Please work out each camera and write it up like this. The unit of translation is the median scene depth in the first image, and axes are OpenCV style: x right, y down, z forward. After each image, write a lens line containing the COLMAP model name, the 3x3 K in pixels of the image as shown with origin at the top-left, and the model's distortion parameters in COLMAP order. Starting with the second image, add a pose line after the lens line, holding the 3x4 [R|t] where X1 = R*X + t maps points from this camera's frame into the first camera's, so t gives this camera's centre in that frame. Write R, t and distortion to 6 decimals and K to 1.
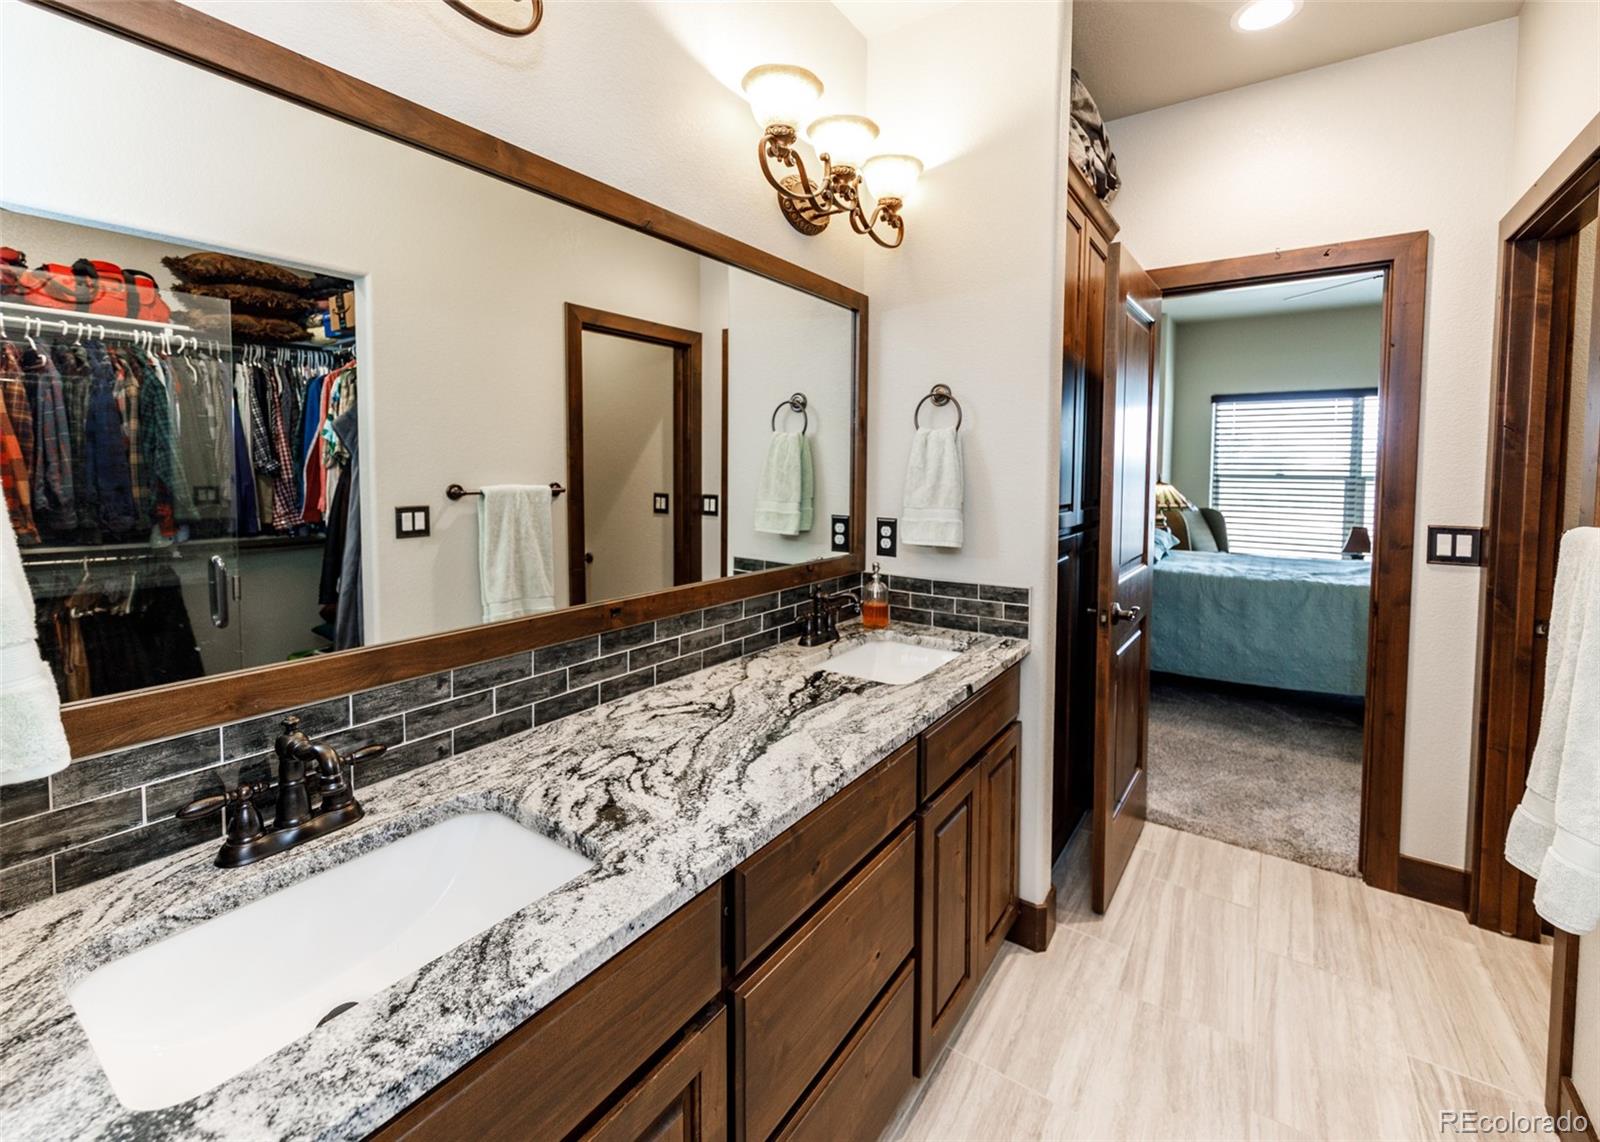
lens RADIAL K [[700.8, 0, 783.1], [0, 700.8, 506.0], [0, 0, 1]] dist [0.000589, 0.000114]
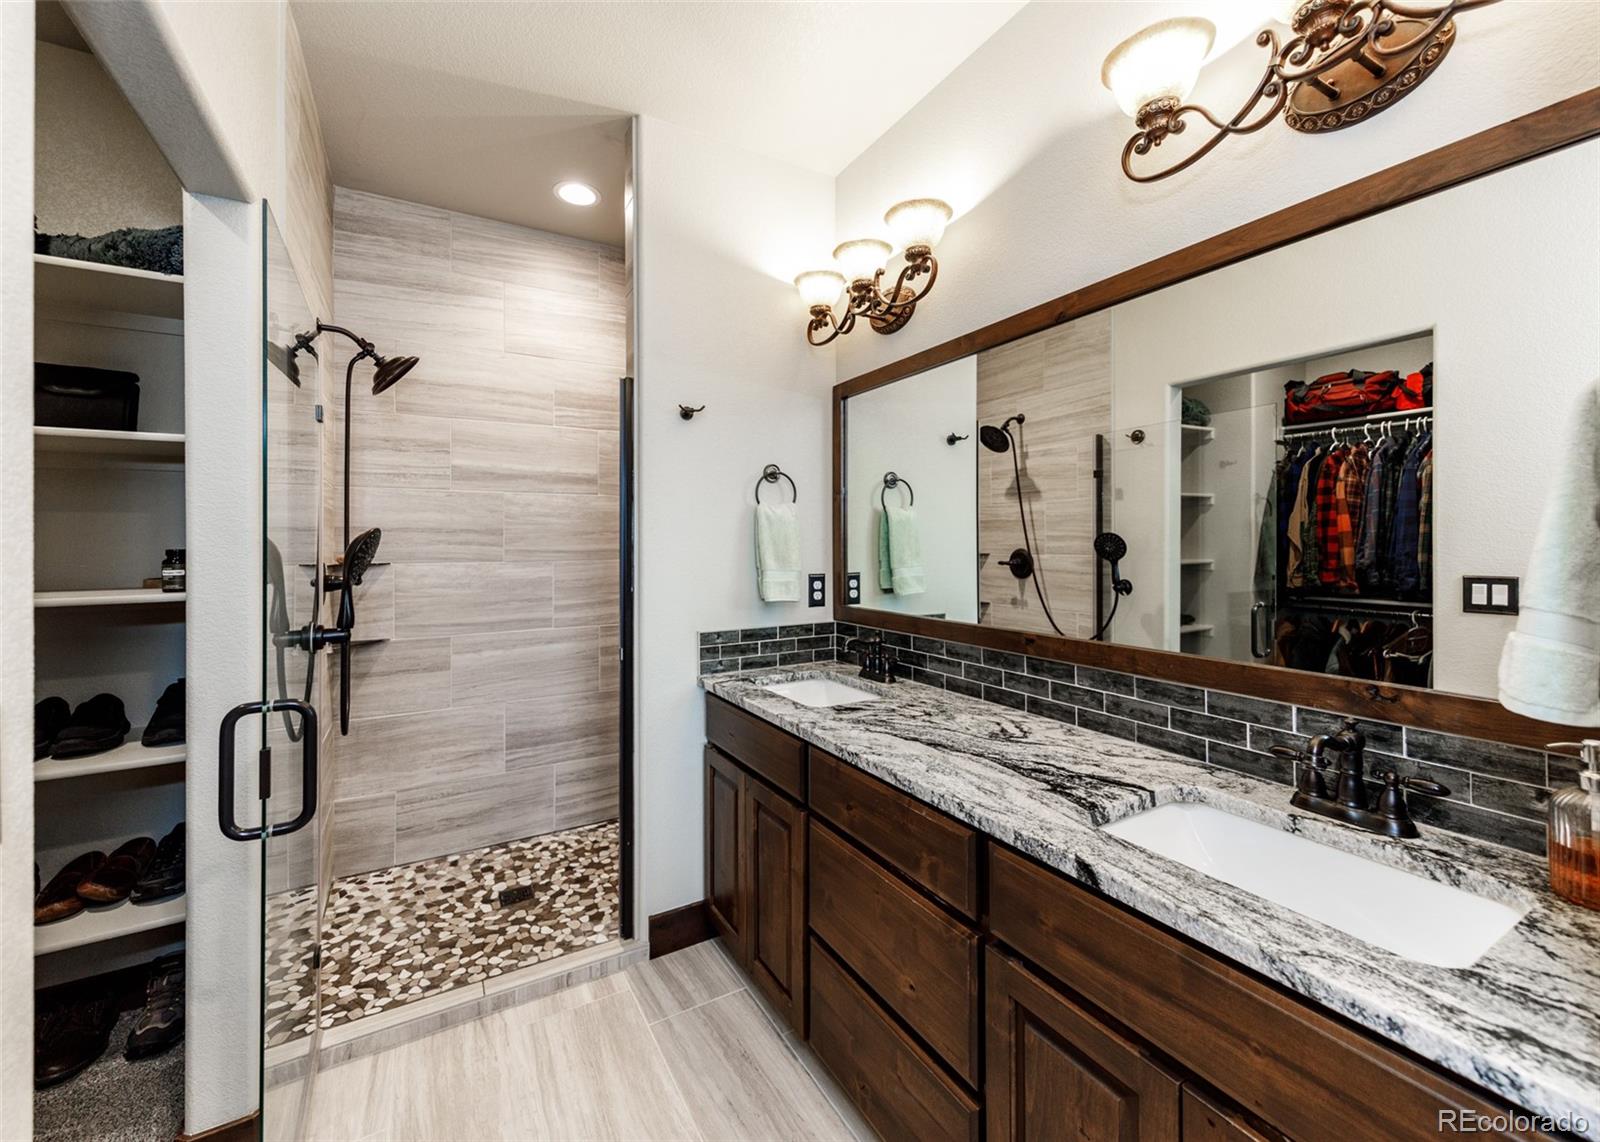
lens RADIAL K [[644.6, 0, 817.3], [0, 644.6, 542.8], [0, 0, 1]] dist [0.003662, -0.001074]
pose [[-0.401458, -0.006452, -0.915855, 0.690441], [-0.050087, 0.998633, 0.014920, -0.015706], [0.914507, 0.051862, -0.401232, 0.788378]]
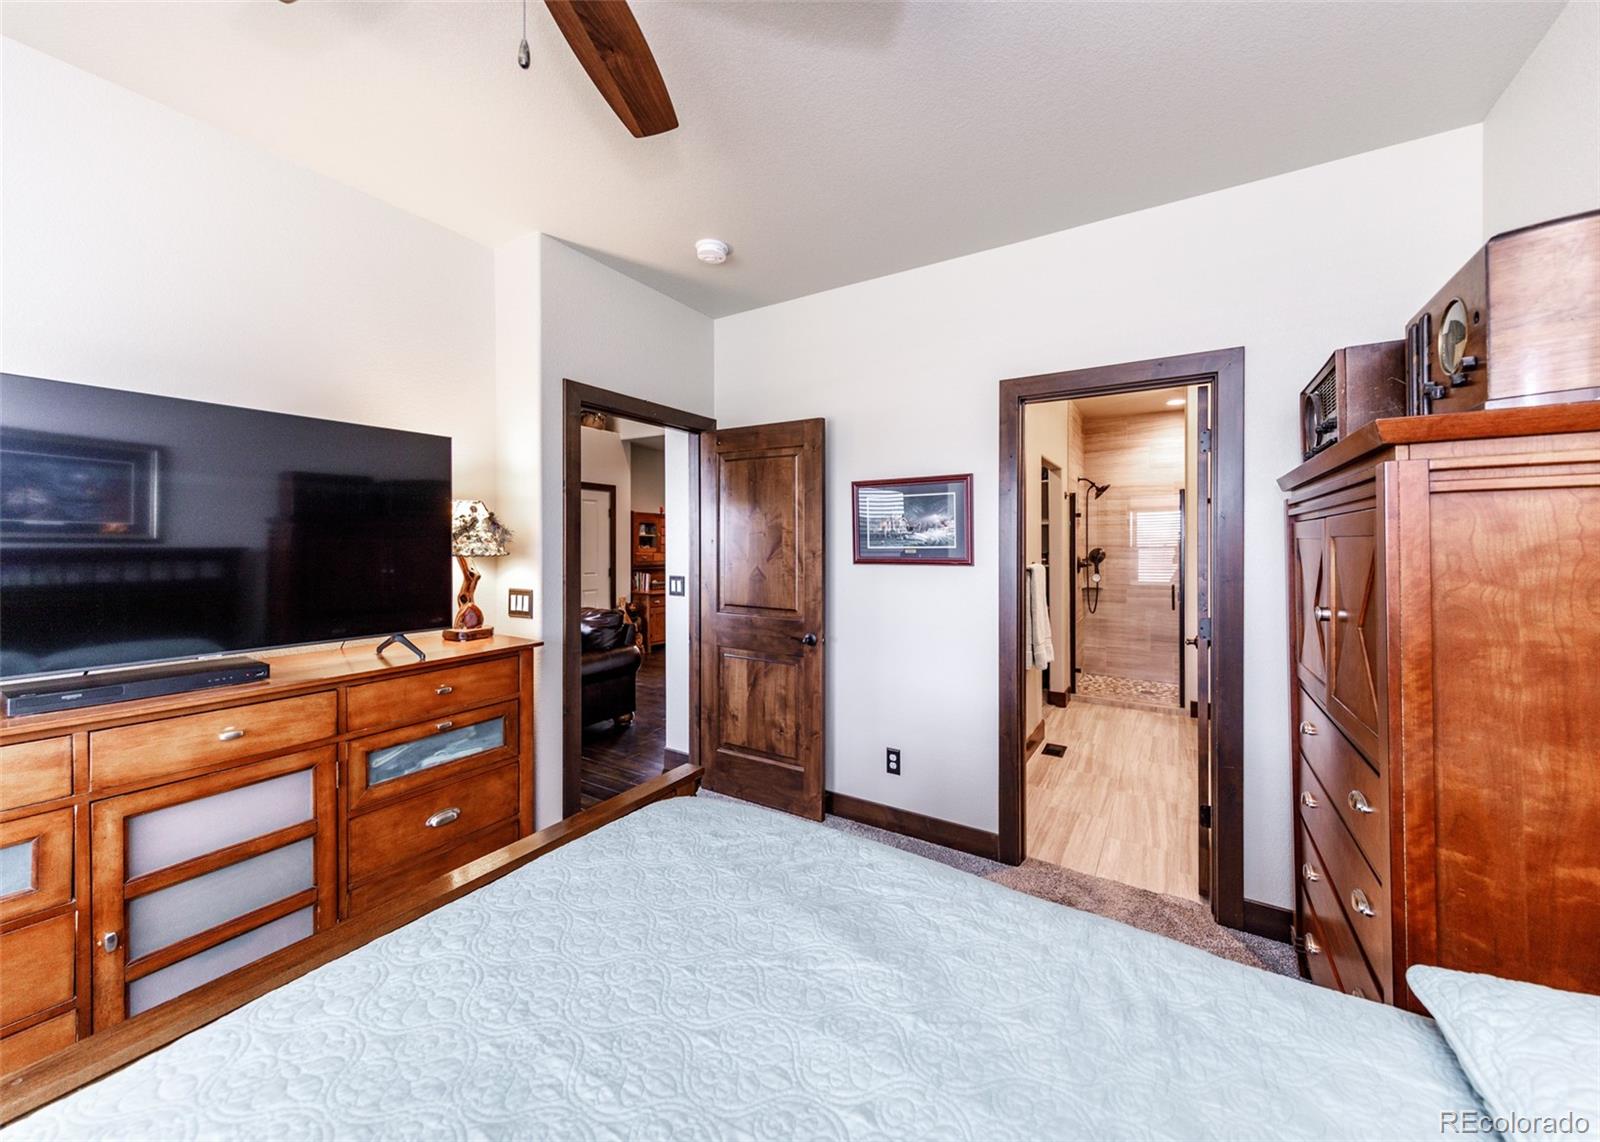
lens RADIAL K [[615.1, 0, 809.5], [0, 615.1, 537.0], [0, 0, 1]] dist [0.002511, 0.000242]
pose [[-0.997016, -0.012466, -0.076185, 1.611784], [-0.015937, 0.998854, 0.045124, -0.144004], [0.075536, 0.046204, -0.996072, 2.544987]]
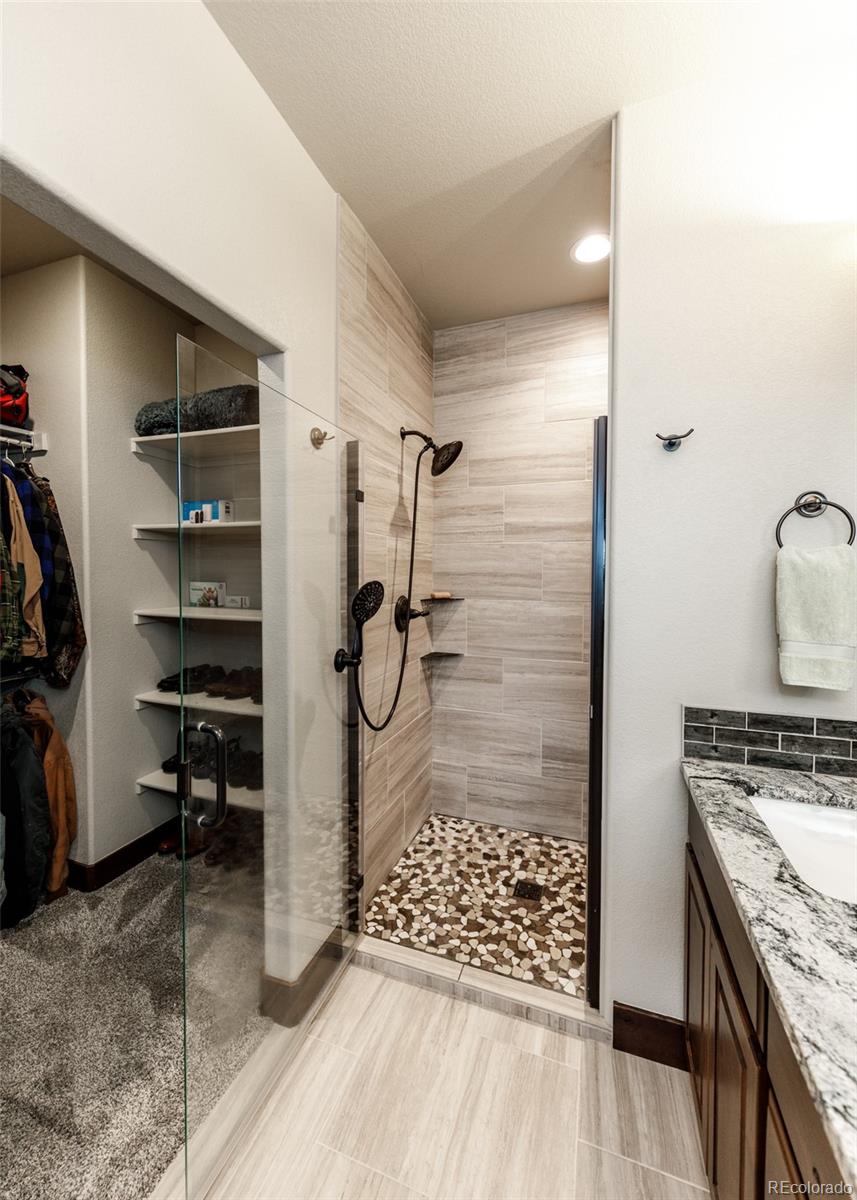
lens RADIAL K [[483.5, 0, 419.6], [0, 483.5, 584.1], [0, 0, 1]] dist [0.003662, -0.001074]
pose [[-0.966764, -0.007614, -0.255557, 0.303052], [-0.028361, 0.996581, 0.077597, -0.050987], [0.254093, 0.082266, -0.963675, 0.722624]]
